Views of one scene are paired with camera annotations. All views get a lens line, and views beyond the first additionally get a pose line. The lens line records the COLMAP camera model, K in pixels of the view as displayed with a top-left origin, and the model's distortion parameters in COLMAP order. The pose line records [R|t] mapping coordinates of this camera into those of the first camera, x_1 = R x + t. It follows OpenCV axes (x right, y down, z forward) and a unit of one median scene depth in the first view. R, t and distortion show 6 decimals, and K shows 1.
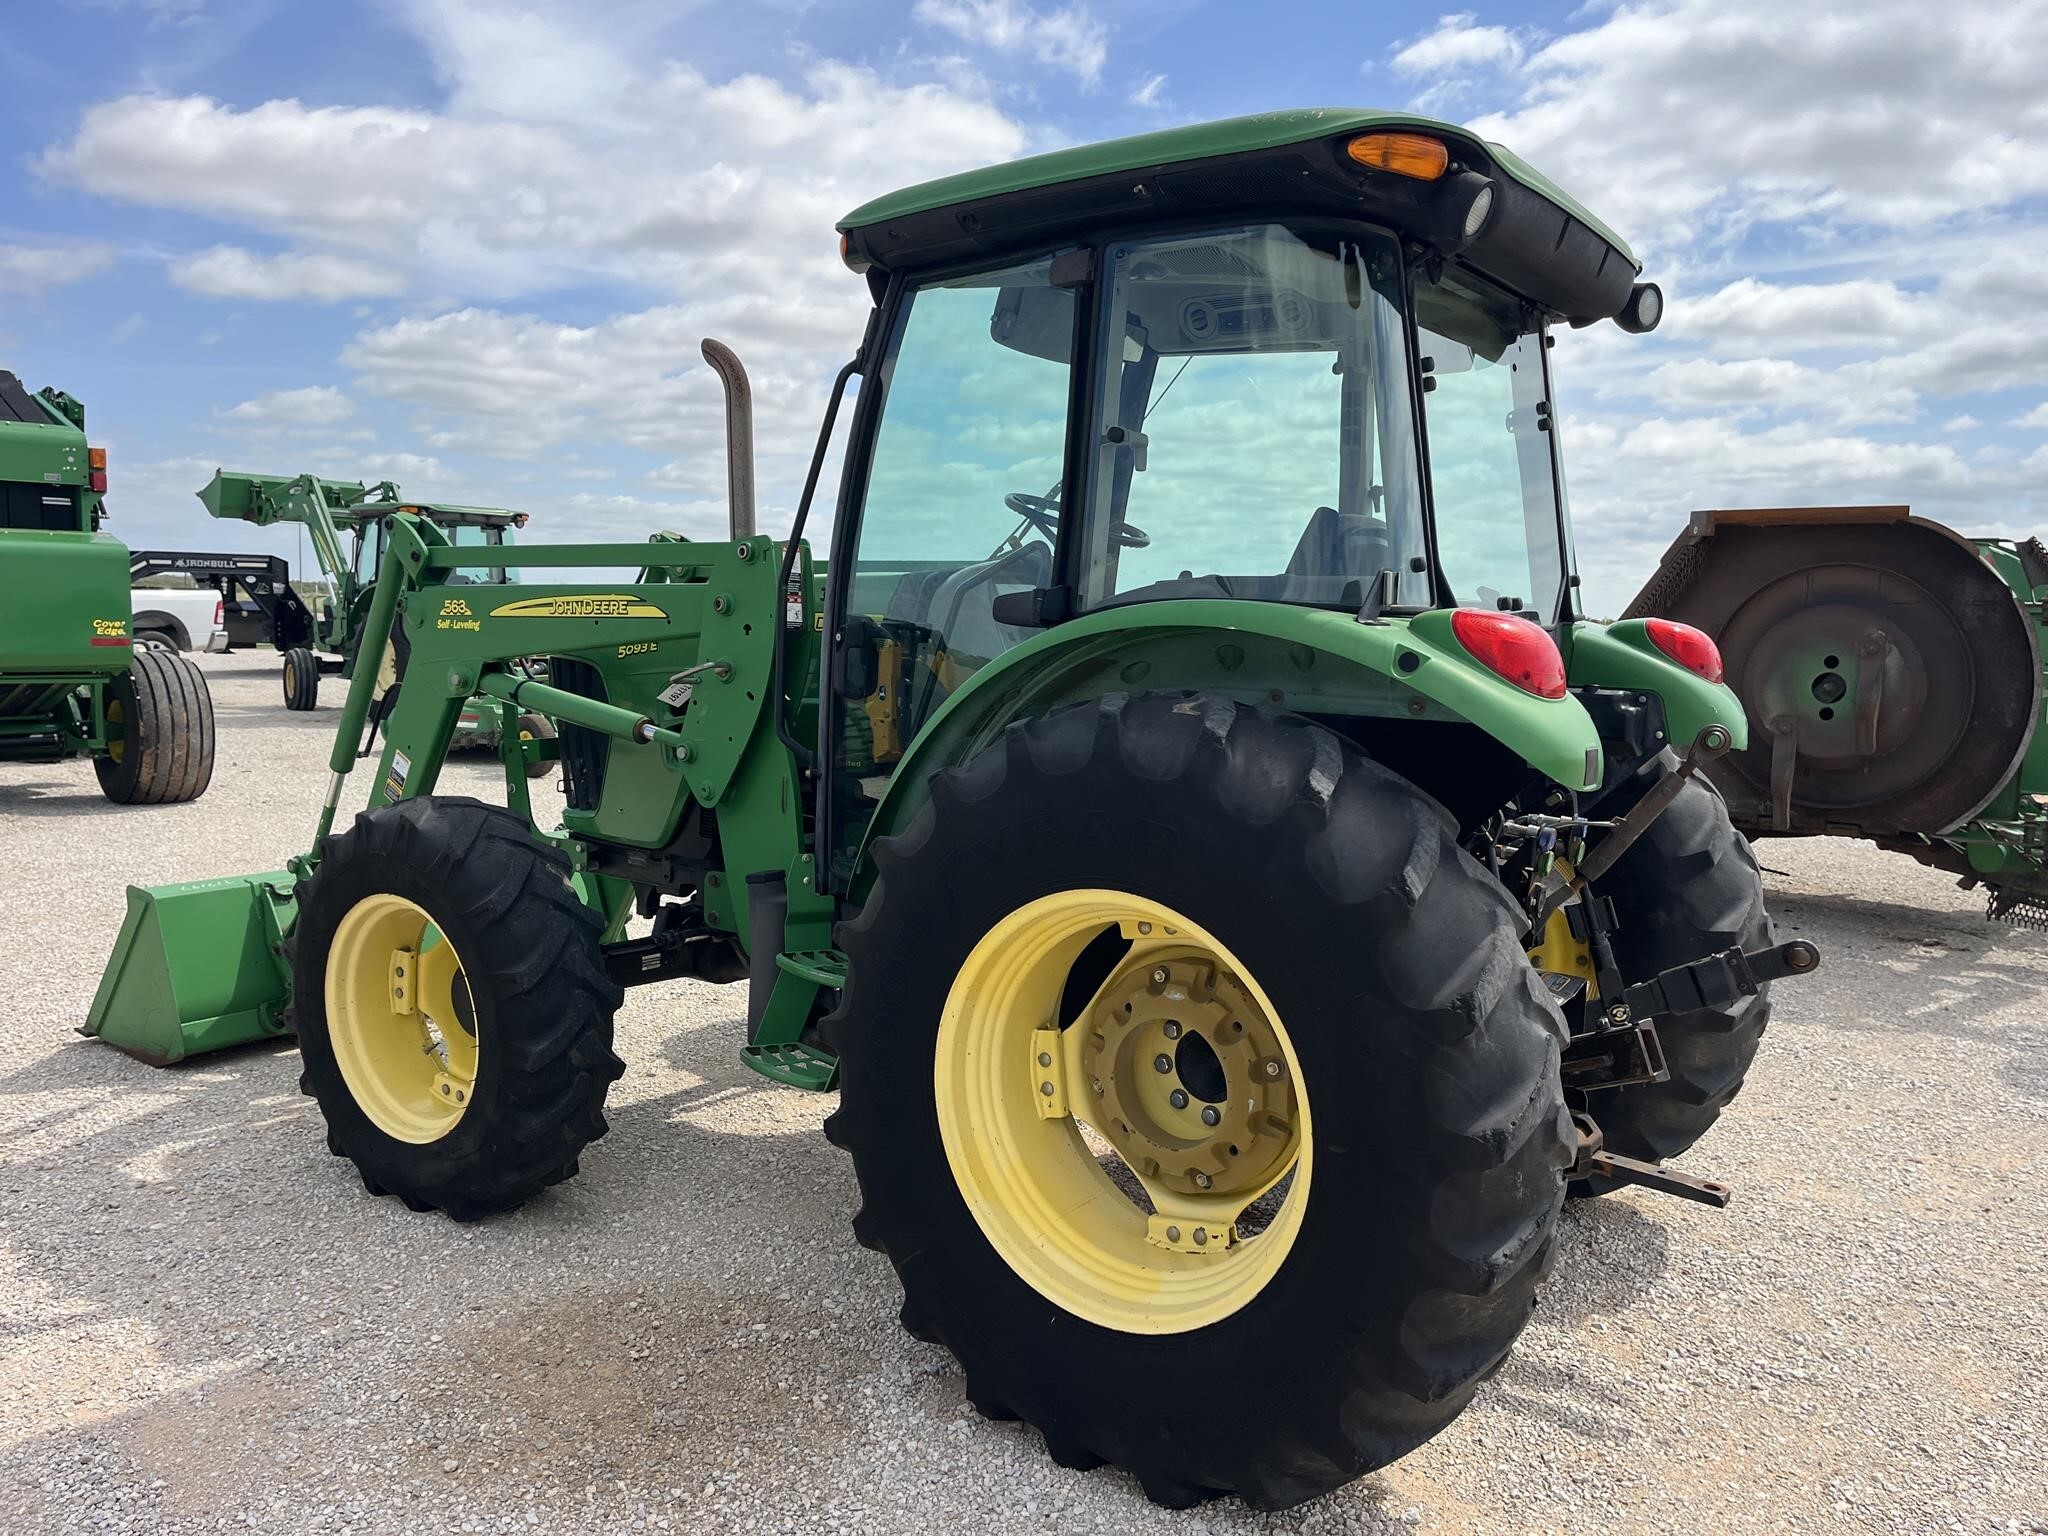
lens RADIAL K [[1592.5, 0, 1009.3], [0, 1592.5, 769.0], [0, 0, 1]] dist [0.062314, -0.092042]
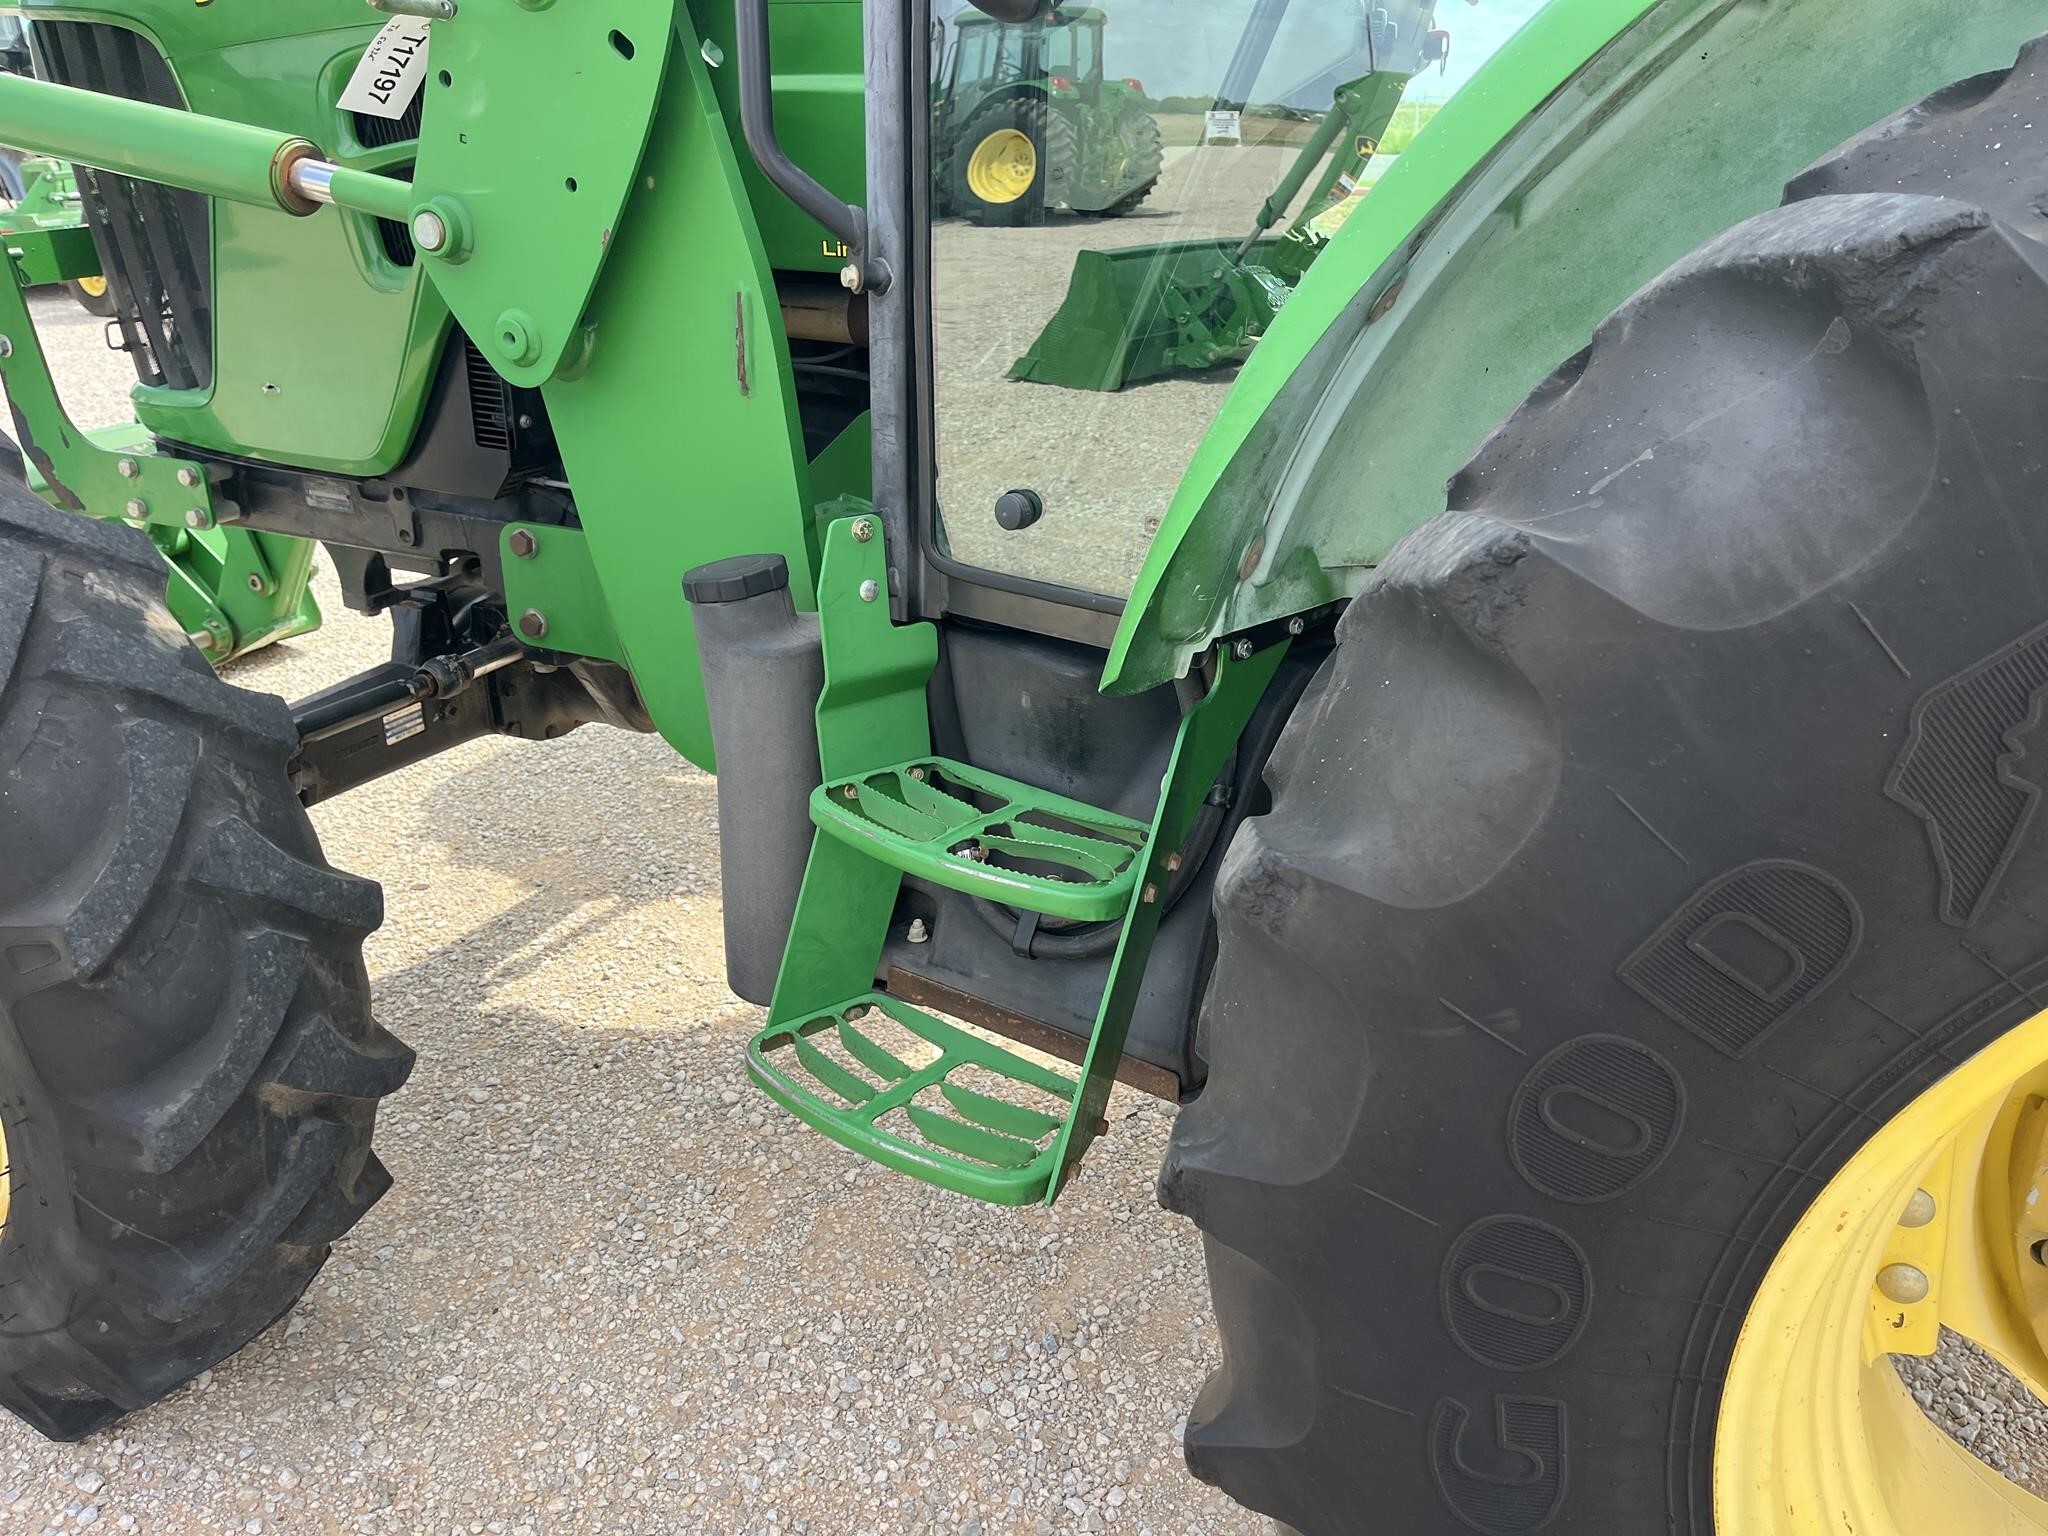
lens RADIAL K [[1529.7, 0, 1024.5], [0, 1529.7, 803.4], [0, 0, 1]] dist [0.059113, -0.087297]
pose [[0.976800, -0.096347, 0.191255, -0.145269], [0.030336, 0.946326, 0.321786, 0.003682], [-0.211993, -0.308519, 0.927295, 0.577948]]
